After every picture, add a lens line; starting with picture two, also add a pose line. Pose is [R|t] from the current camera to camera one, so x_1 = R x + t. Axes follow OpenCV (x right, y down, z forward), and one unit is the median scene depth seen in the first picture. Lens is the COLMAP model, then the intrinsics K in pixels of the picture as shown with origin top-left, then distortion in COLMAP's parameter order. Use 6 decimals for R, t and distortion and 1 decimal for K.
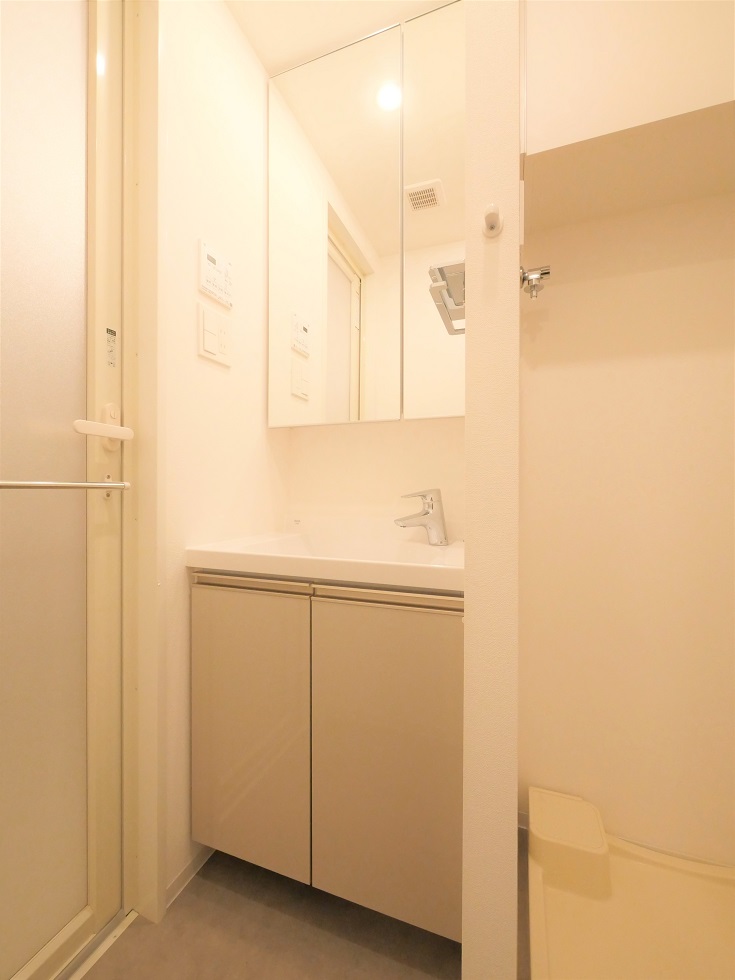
lens RADIAL K [[408.9, 0, 370.8], [0, 408.9, 488.2], [0, 0, 1]] dist [-0.003336, -0.000723]
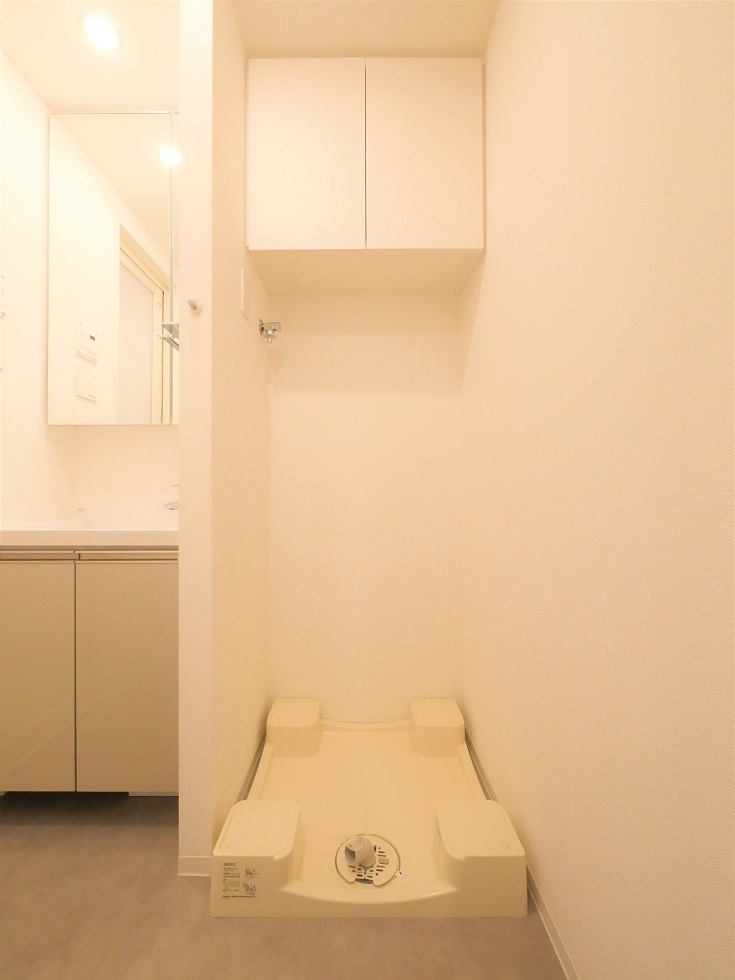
lens RADIAL K [[408.9, 0, 361.5], [0, 408.9, 492.0], [0, 0, 1]] dist [-0.003336, -0.000723]
pose [[0.939692, 0.001378, 0.342020, 0.160066], [-0.000140, 0.999993, -0.003643, 0.035581], [-0.342023, 0.003376, 0.939685, -0.311335]]
